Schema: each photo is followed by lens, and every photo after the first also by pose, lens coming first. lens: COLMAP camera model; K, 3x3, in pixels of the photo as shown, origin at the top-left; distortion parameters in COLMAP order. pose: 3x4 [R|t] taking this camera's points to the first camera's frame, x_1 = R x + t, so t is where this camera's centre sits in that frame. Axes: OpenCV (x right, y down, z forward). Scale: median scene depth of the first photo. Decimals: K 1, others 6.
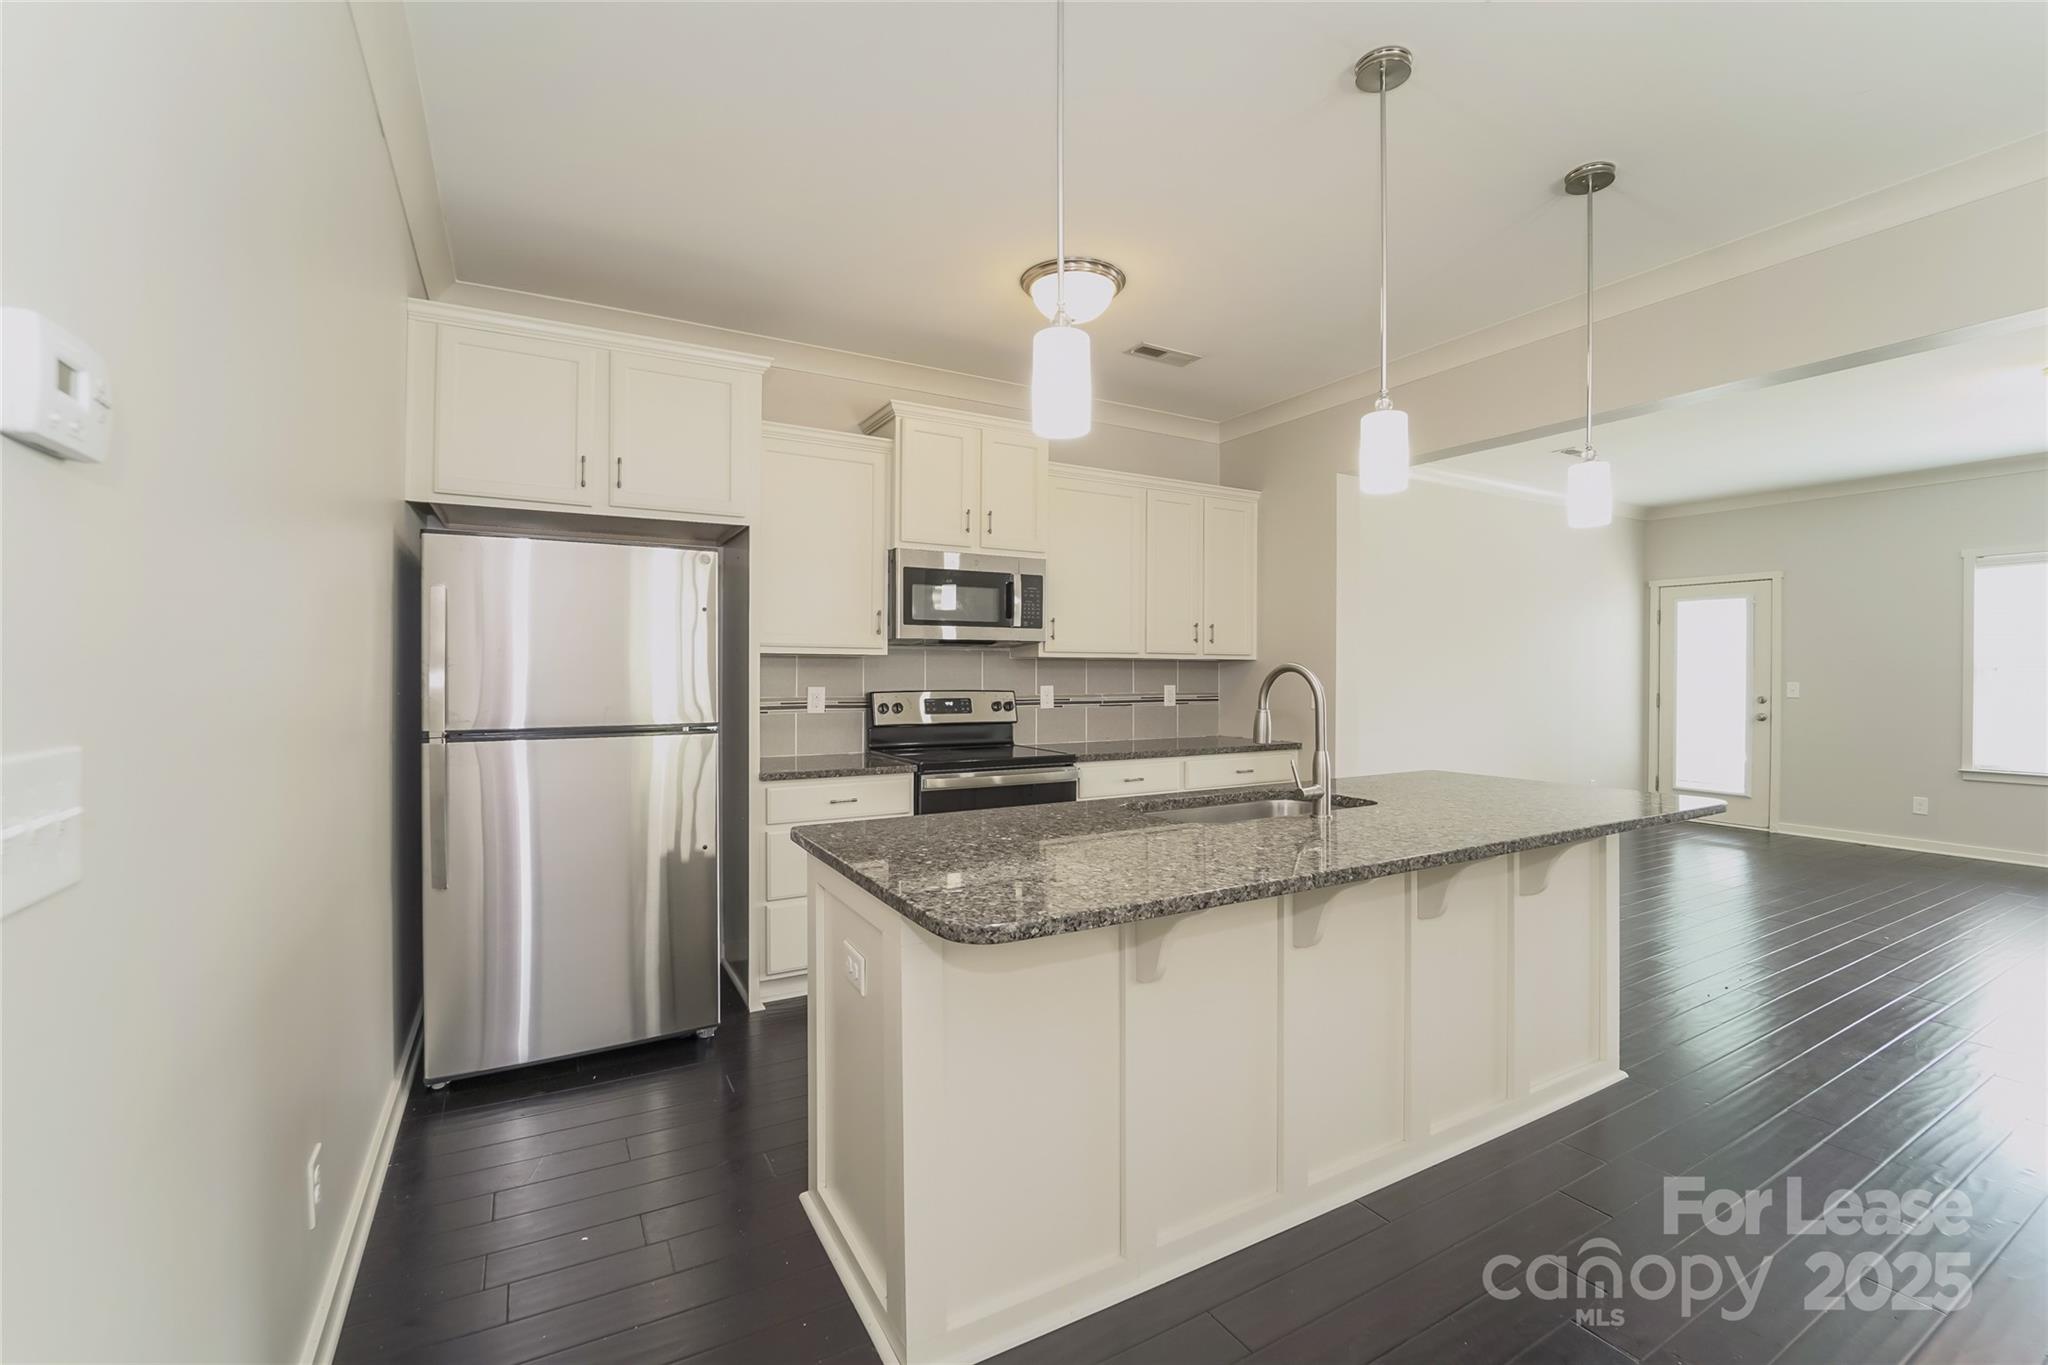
lens RADIAL K [[857.2, 0, 1017.3], [0, 857.2, 675.7], [0, 0, 1]] dist [0.000347, 0.000079]
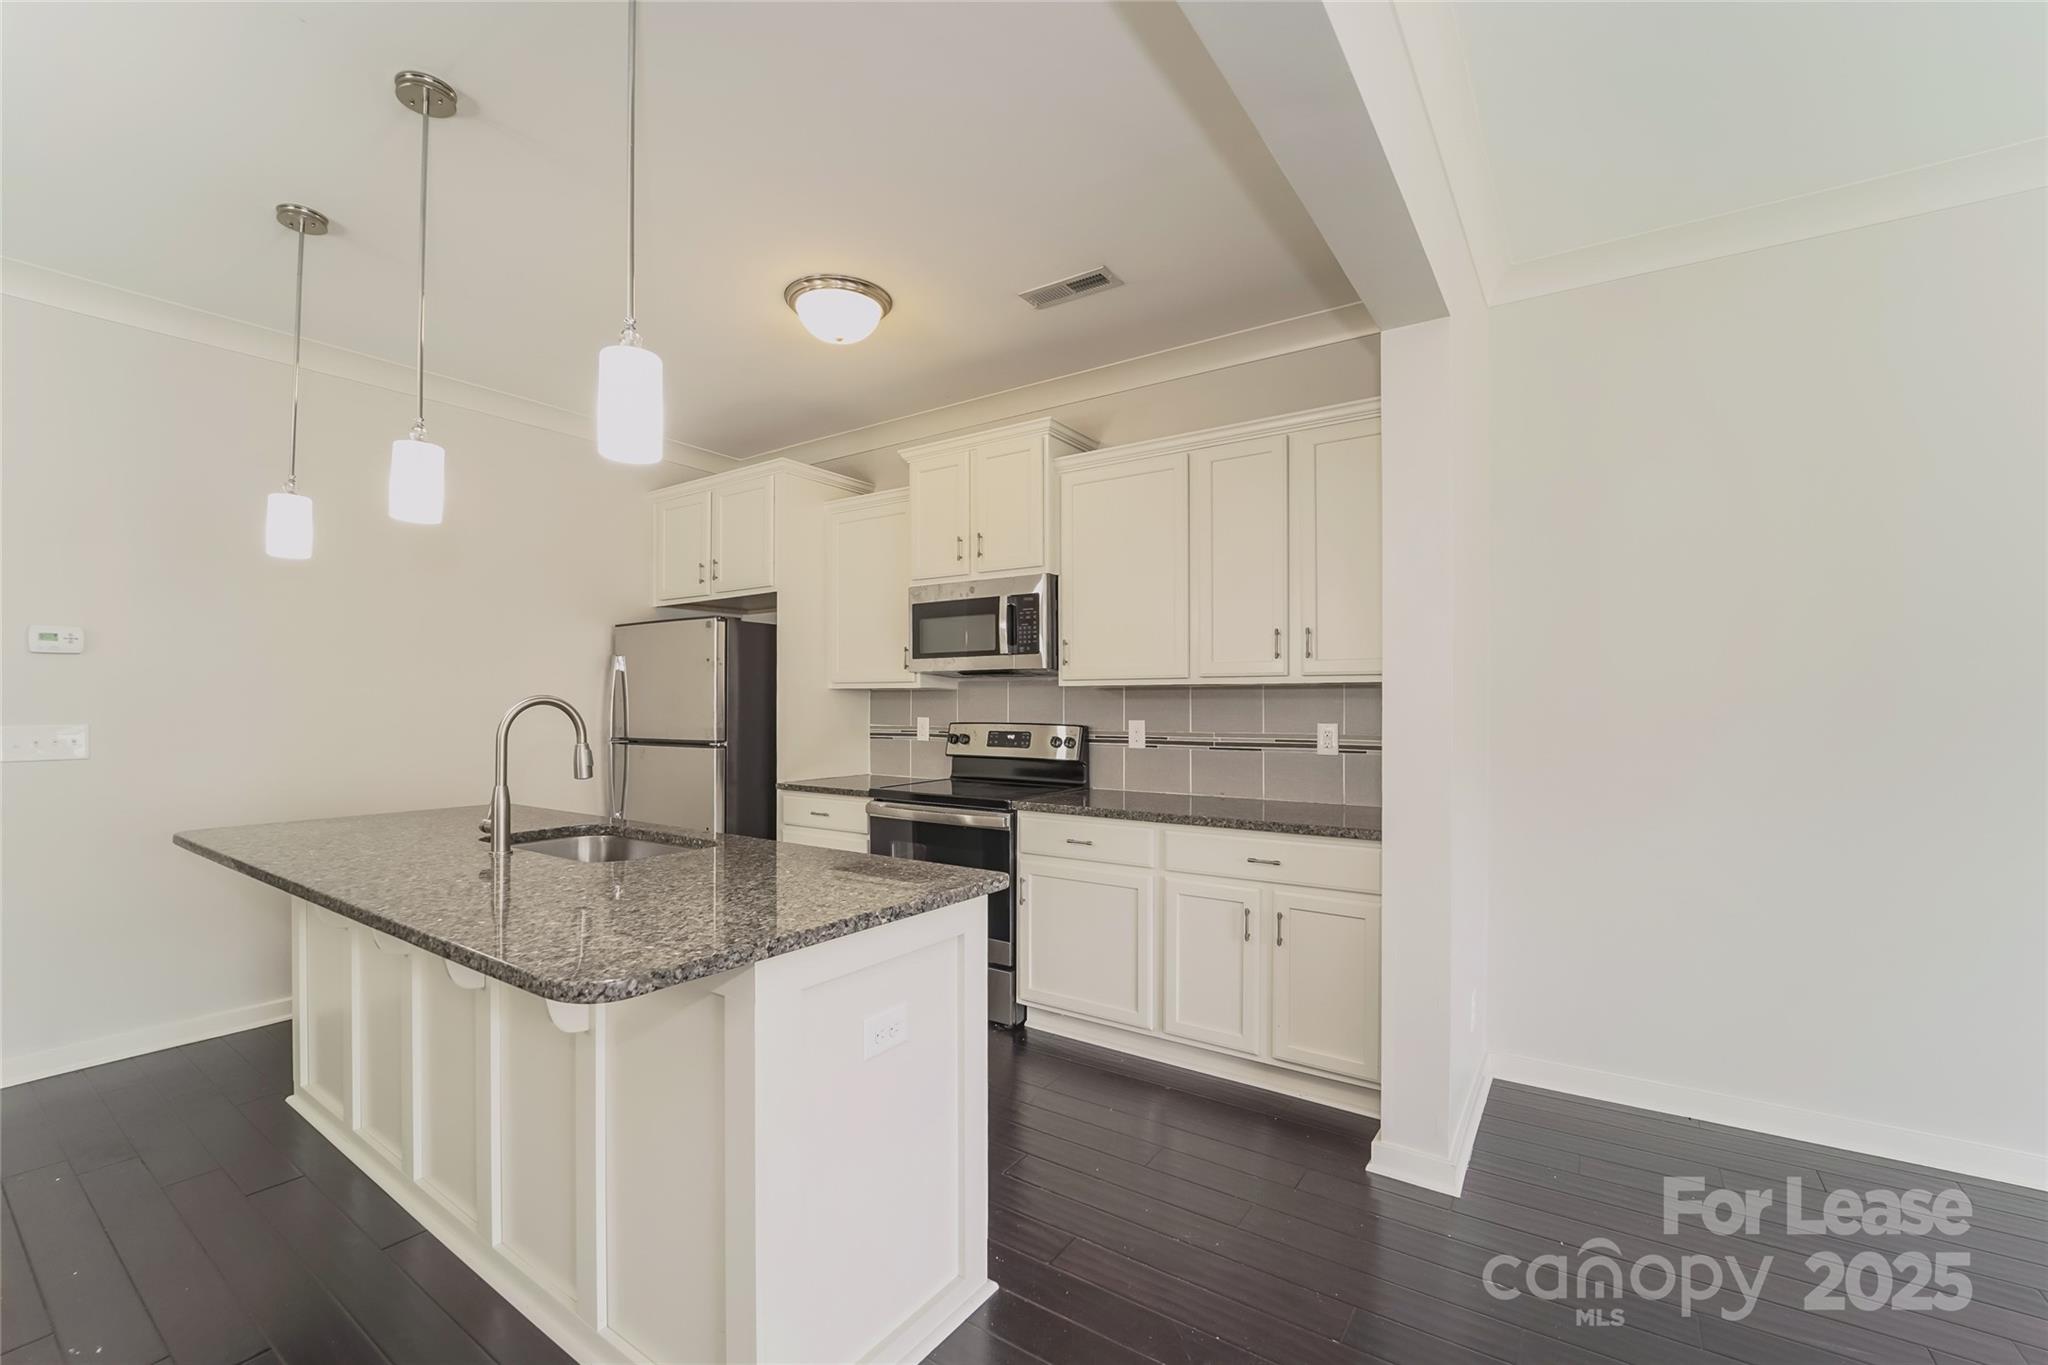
lens RADIAL K [[857.2, 0, 1017.3], [0, 857.2, 675.7], [0, 0, 1]] dist [0.000347, 0.000079]
pose [[0.429957, -0.033748, -0.902219, 0.770555], [-0.003853, 0.999223, -0.039212, 0.001947], [0.902841, 0.020336, 0.429493, 0.584592]]
